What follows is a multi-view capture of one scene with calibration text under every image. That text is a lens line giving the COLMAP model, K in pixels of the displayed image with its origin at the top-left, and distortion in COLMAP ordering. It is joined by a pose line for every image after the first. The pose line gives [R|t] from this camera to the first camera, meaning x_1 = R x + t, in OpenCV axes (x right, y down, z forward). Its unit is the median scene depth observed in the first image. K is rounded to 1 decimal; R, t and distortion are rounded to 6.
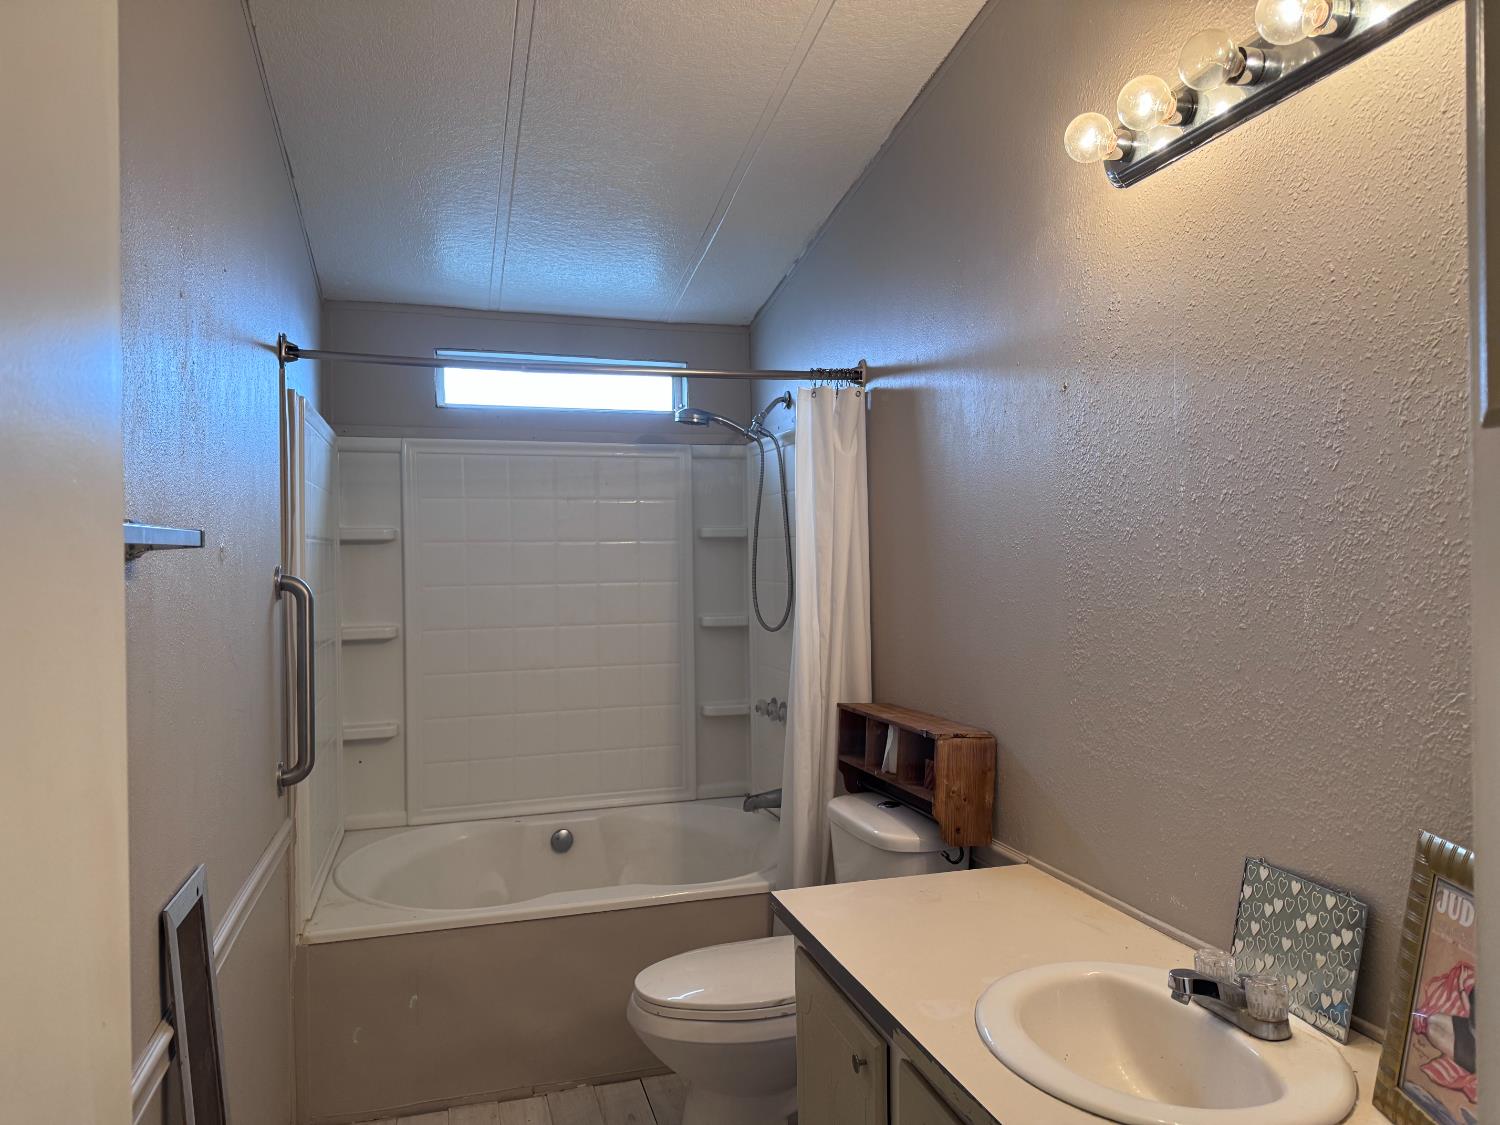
lens RADIAL K [[1049.0, 0, 750.0], [0, 1049.0, 562.5], [0, 0, 1]] dist [-0.005884, -0.004072]
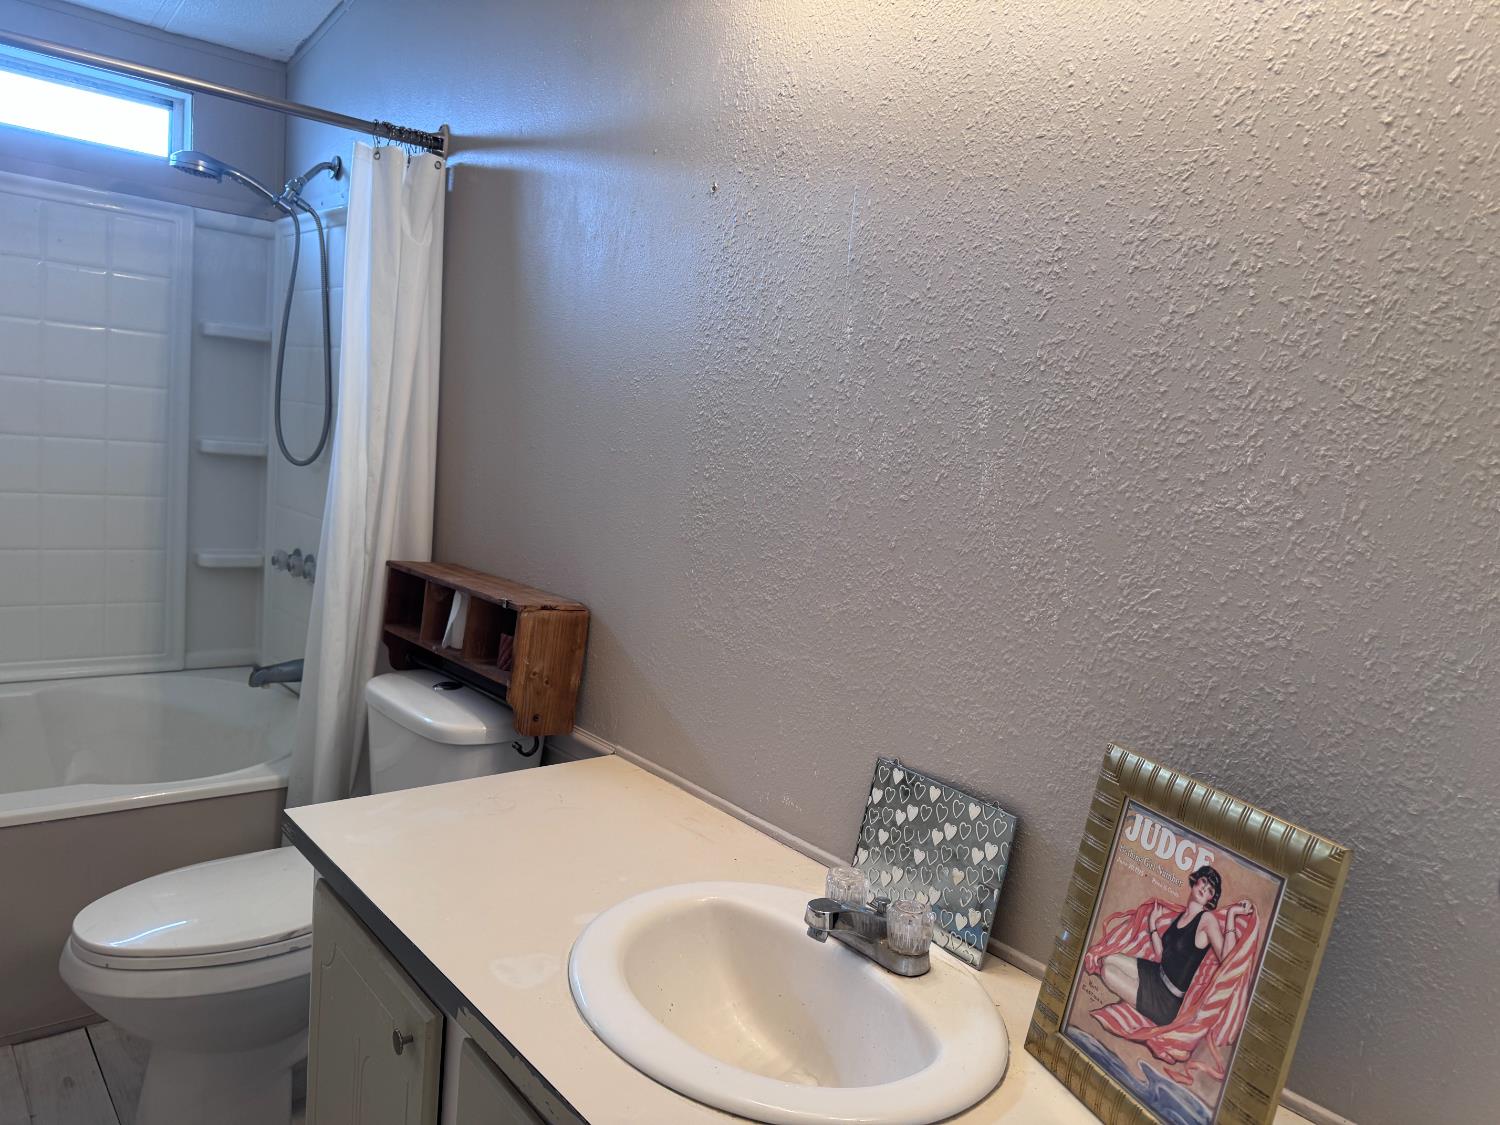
lens RADIAL K [[1041.5, 0, 750.0], [0, 1041.5, 562.5], [0, 0, 1]] dist [0.109801, -0.184220]
pose [[0.907430, 0.043763, 0.417918, -0.001752], [-0.099903, 0.988513, 0.113406, 0.028620], [-0.408155, -0.144659, 0.901379, 0.268402]]
